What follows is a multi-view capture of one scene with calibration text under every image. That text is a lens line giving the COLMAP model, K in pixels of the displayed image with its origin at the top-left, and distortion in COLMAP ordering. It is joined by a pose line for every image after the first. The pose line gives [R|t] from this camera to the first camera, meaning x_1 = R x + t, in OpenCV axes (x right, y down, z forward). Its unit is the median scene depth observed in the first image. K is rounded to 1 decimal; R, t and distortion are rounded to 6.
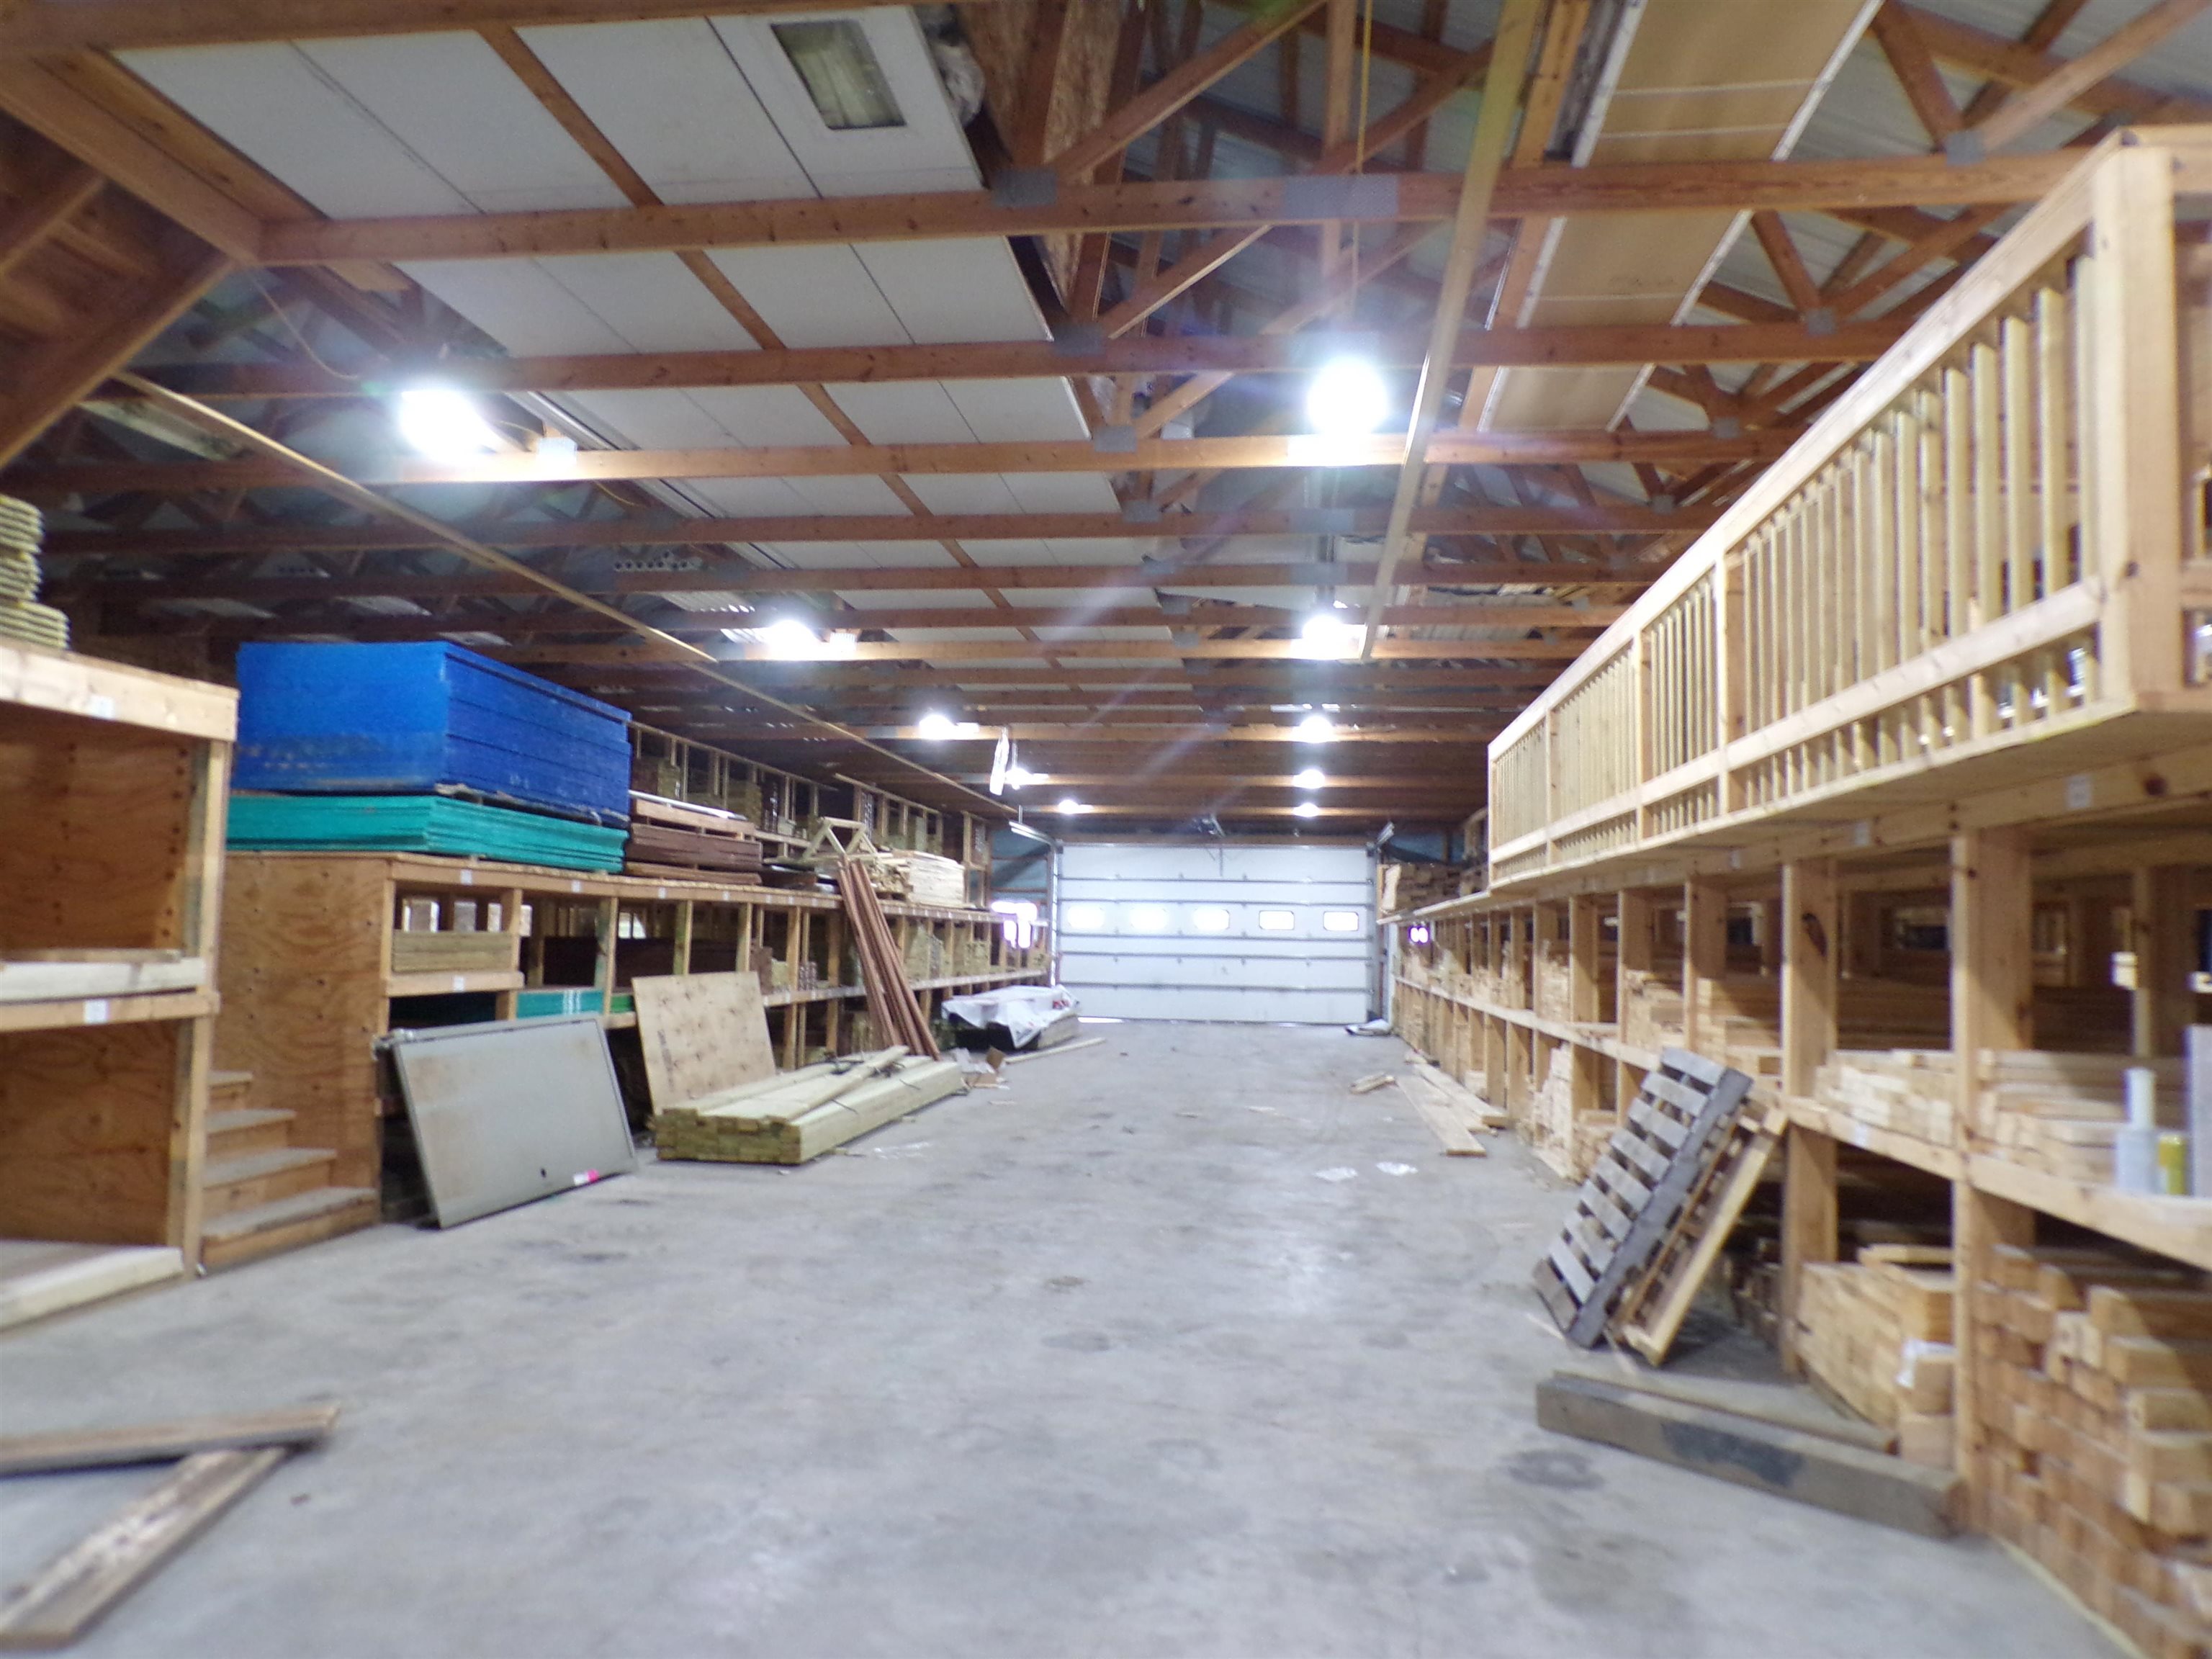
lens RADIAL K [[1509.0, 0, 1096.8], [0, 1509.0, 839.3], [0, 0, 1]] dist [-0.021499, 0.028390]
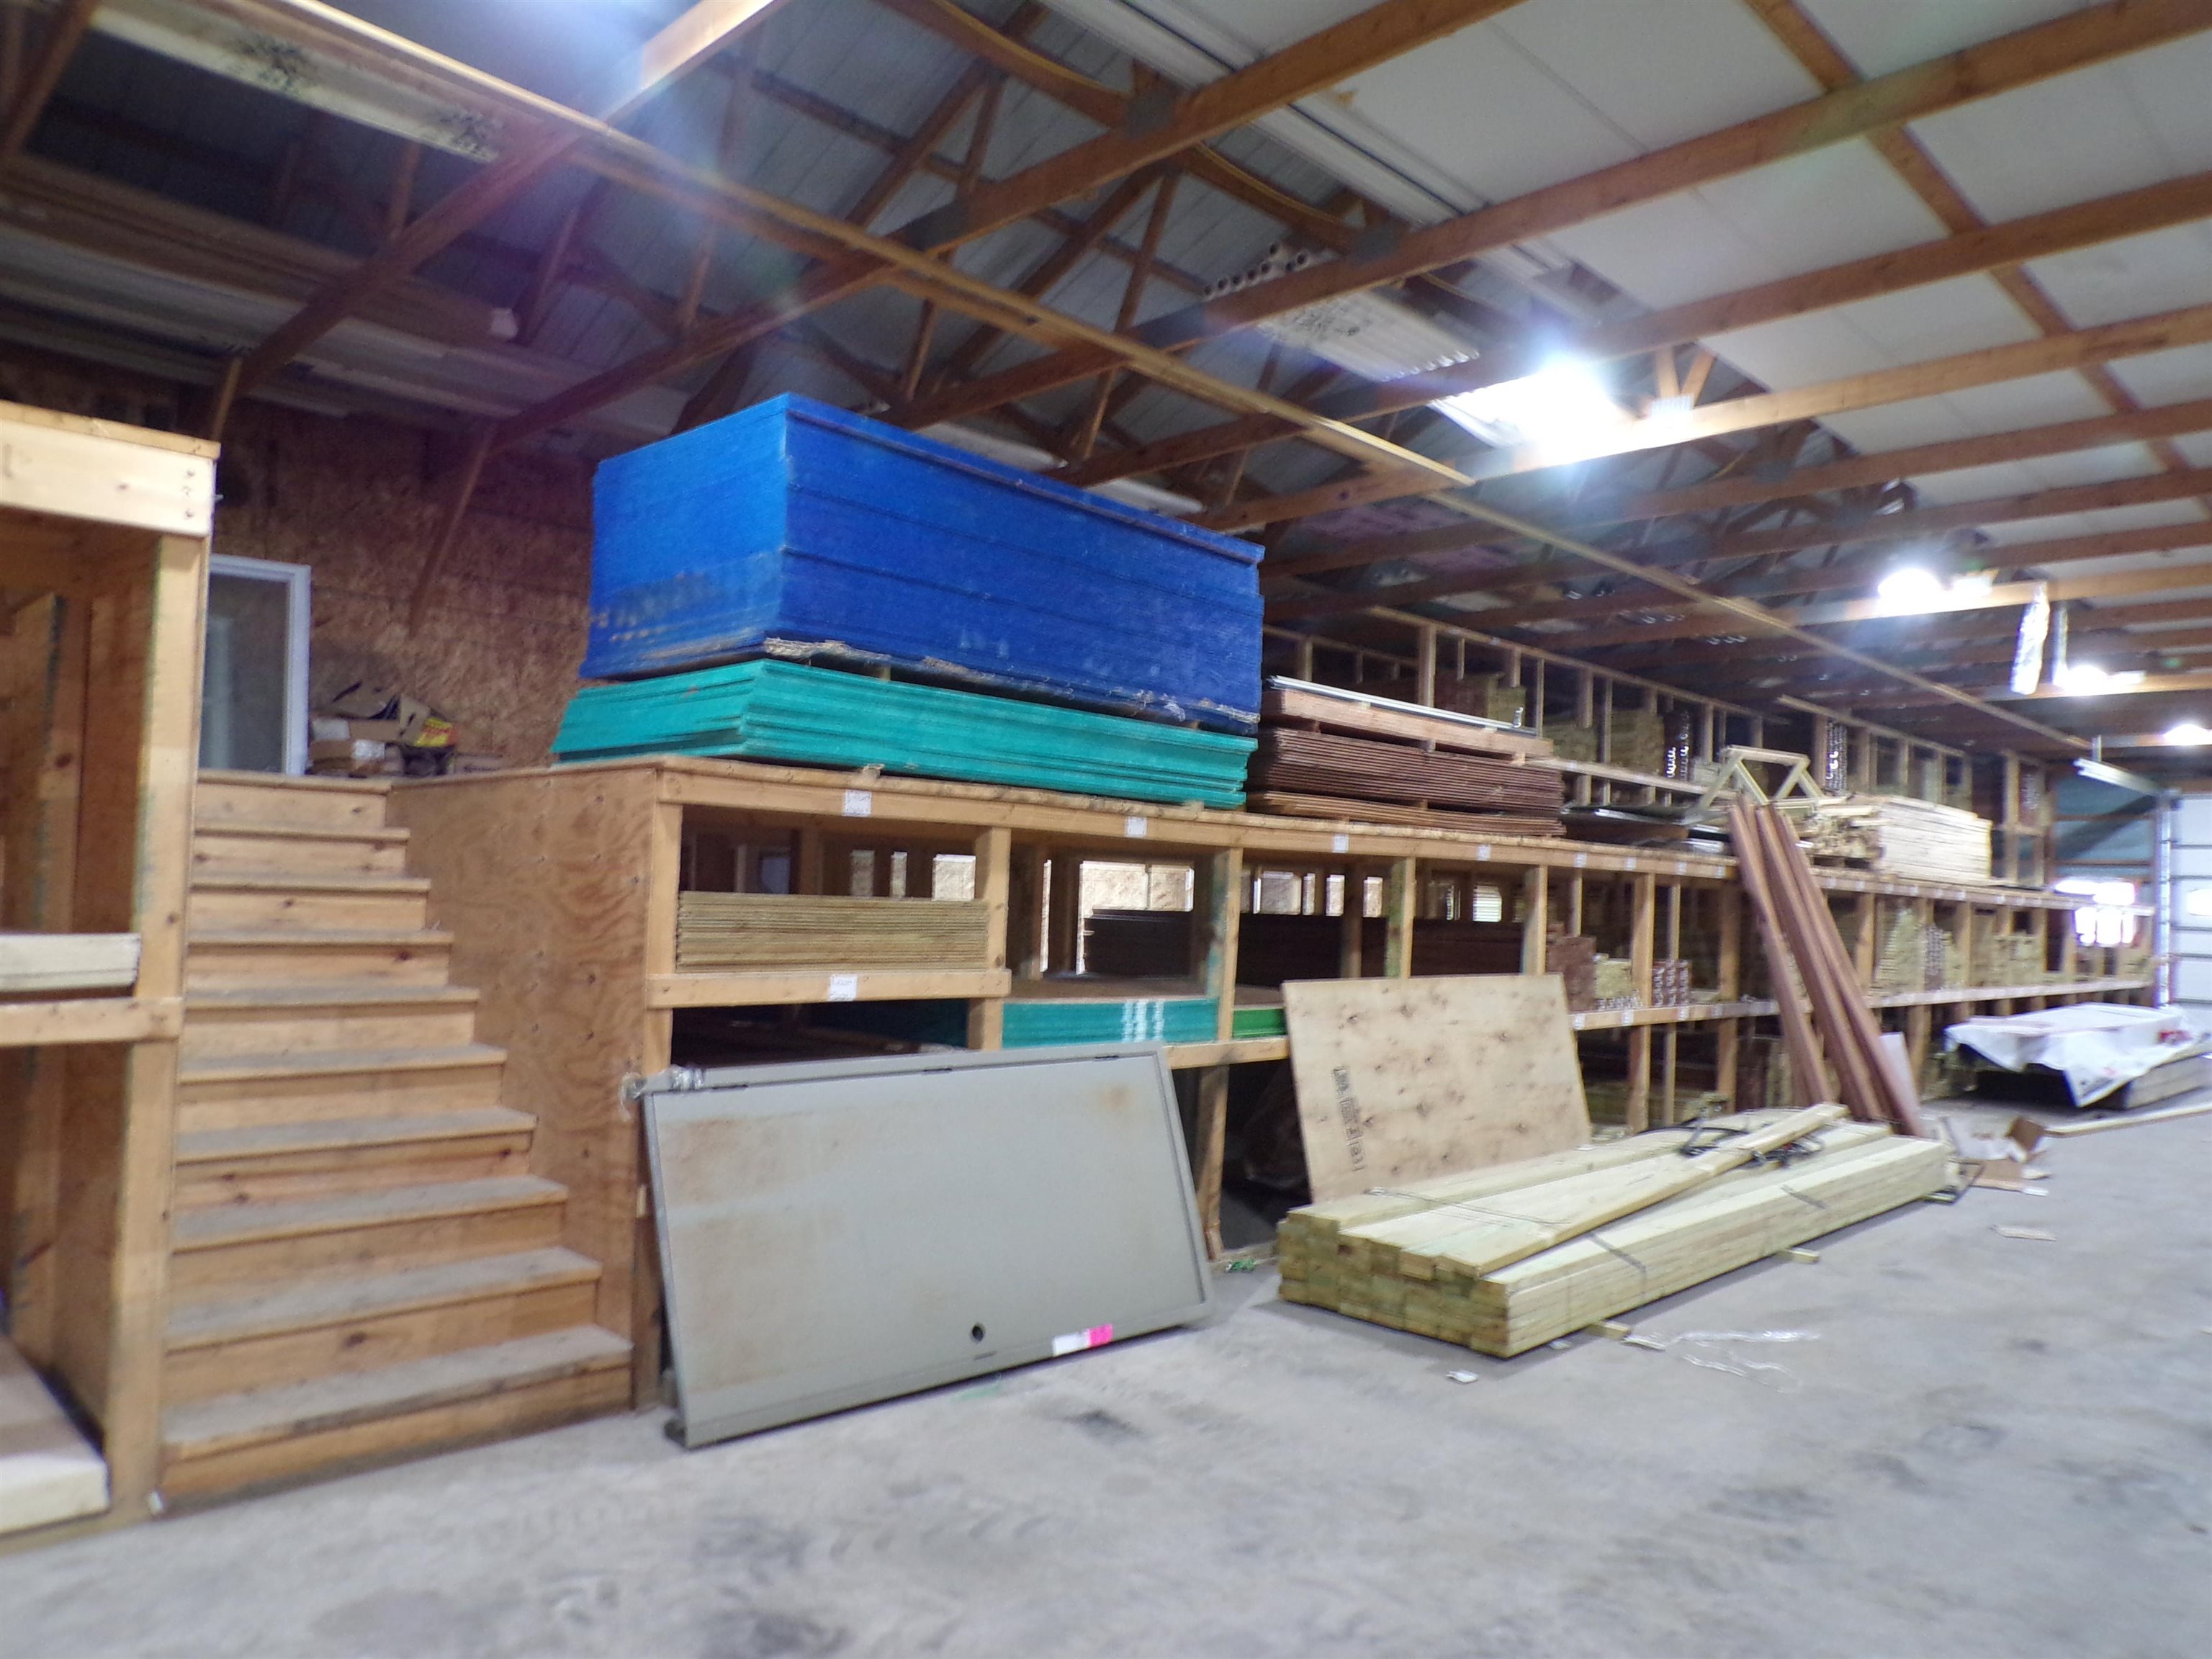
lens RADIAL K [[1509.0, 0, 1096.8], [0, 1509.0, 839.3], [0, 0, 1]] dist [-0.021499, 0.028390]
pose [[0.793407, -0.015464, -0.608496, 0.006500], [0.021382, 0.999768, 0.002472, 0.030485], [0.608316, -0.014972, 0.793553, 0.458757]]
